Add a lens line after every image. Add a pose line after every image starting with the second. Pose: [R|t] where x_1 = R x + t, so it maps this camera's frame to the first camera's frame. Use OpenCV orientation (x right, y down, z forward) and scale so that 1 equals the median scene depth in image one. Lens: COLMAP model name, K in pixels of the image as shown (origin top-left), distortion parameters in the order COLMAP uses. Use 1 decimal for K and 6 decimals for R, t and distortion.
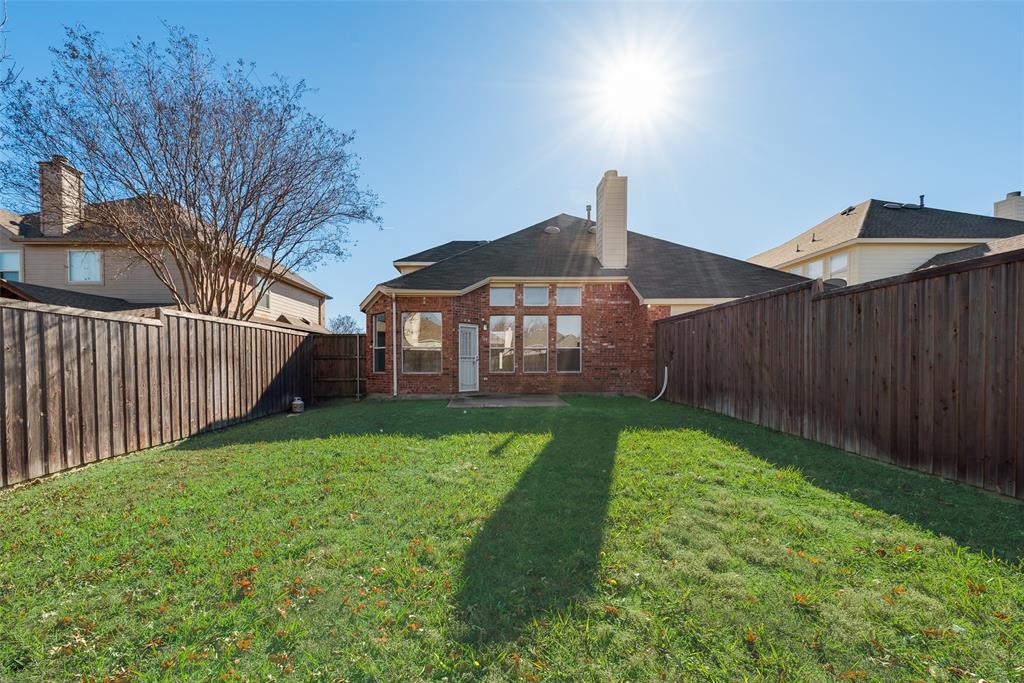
lens RADIAL K [[422.2, 0, 490.5], [0, 422.2, 377.8], [0, 0, 1]] dist [0.001154, 0.000157]
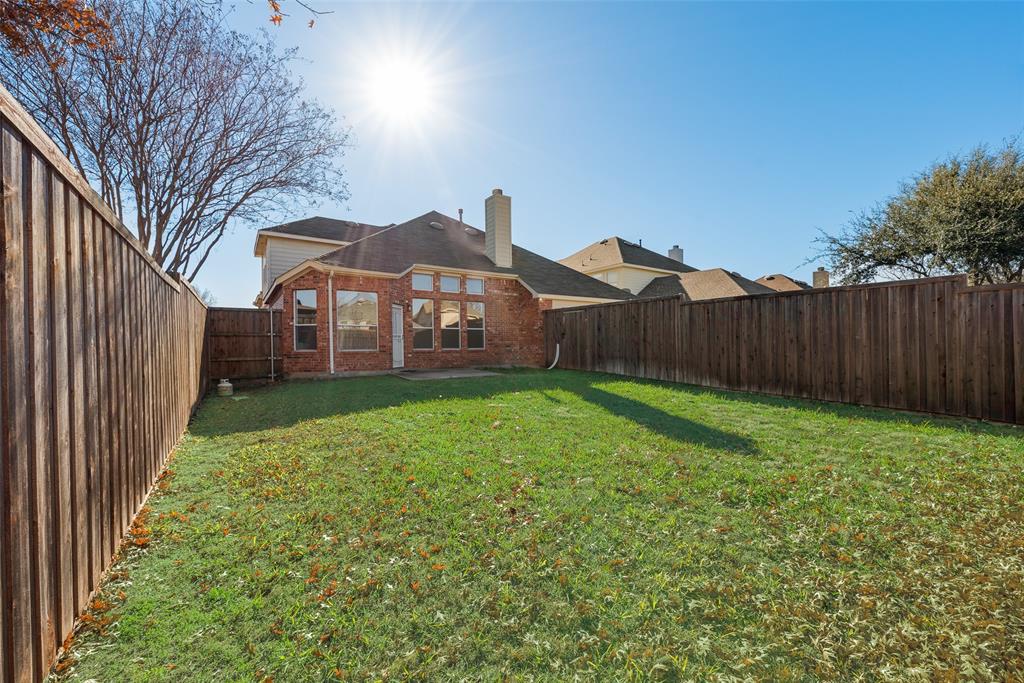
lens RADIAL K [[403.7, 0, 511.7], [0, 403.7, 350.7], [0, 0, 1]] dist [-0.000178, -0.000006]
pose [[0.834602, -0.009690, 0.550769, -0.394144], [0.020294, 0.999707, -0.013164, 0.009680], [-0.550480, 0.022164, 0.834554, -0.022637]]
